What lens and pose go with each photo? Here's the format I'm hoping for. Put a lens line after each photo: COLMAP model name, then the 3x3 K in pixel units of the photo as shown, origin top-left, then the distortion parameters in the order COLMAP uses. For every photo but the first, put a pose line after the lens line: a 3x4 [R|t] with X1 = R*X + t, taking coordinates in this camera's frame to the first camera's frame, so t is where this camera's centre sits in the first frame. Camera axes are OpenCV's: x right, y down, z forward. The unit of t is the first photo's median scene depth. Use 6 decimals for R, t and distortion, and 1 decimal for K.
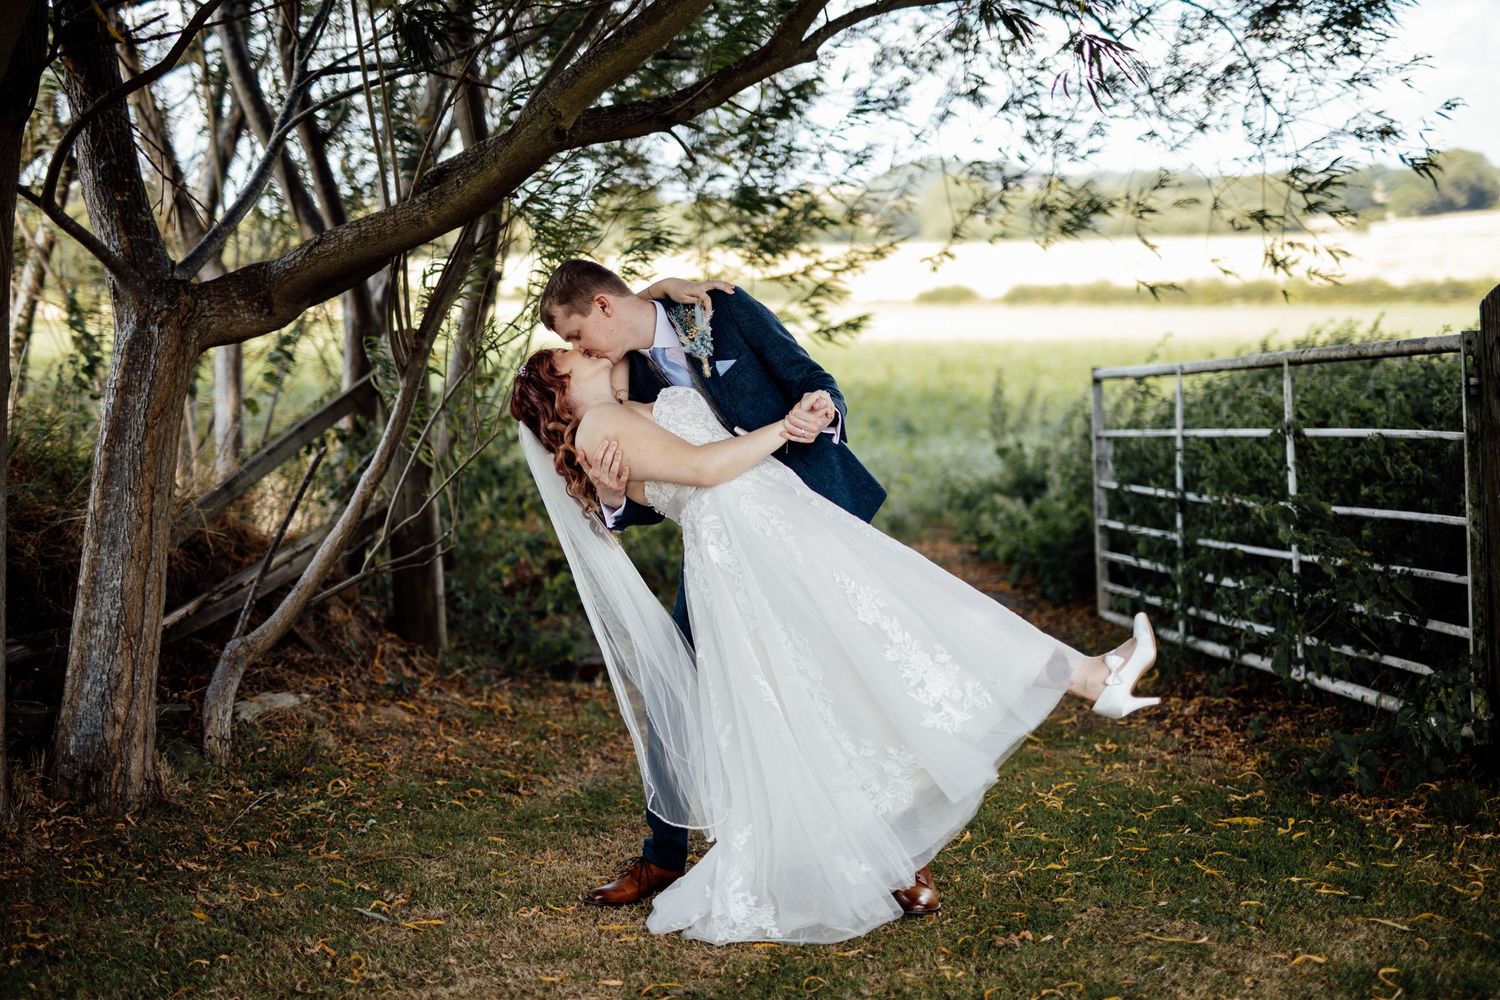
lens RADIAL K [[2093.6, 0, 746.4], [0, 2093.6, 494.5], [0, 0, 1]] dist [0.003687, 0.000000]
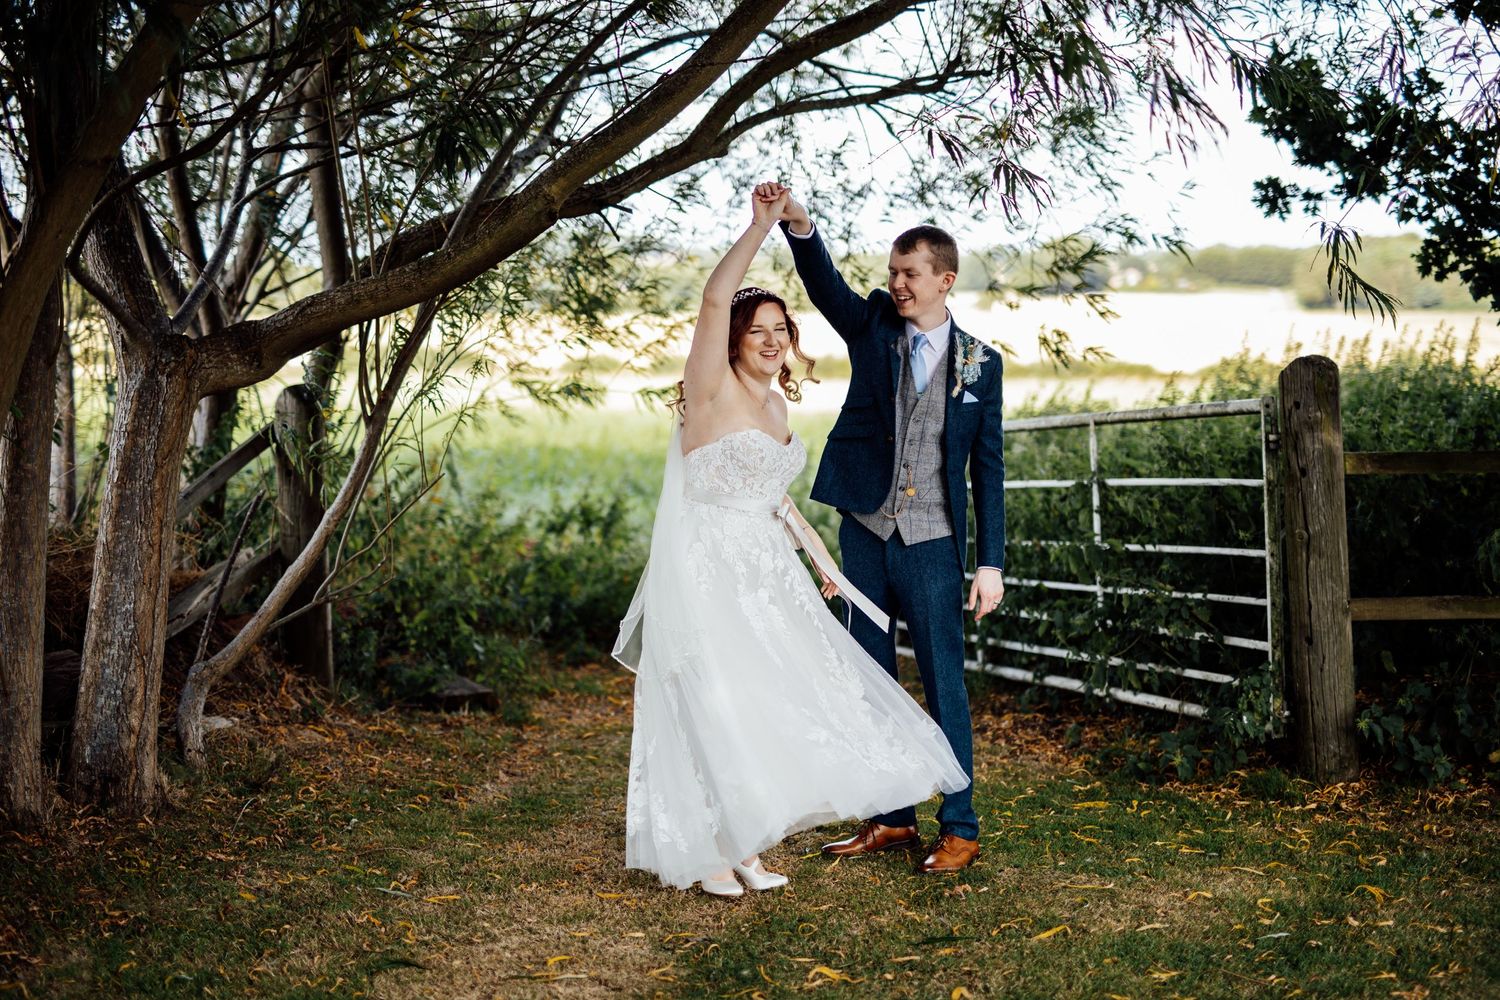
lens RADIAL K [[2093.6, 0, 753.5], [0, 2093.6, 504.8], [0, 0, 1]] dist [0.003687, 0.000000]
pose [[0.984247, 0.004158, 0.176753, -0.161266], [0.000909, 0.999591, -0.028575, 0.018968], [-0.176799, 0.028285, 0.983840, -0.139298]]
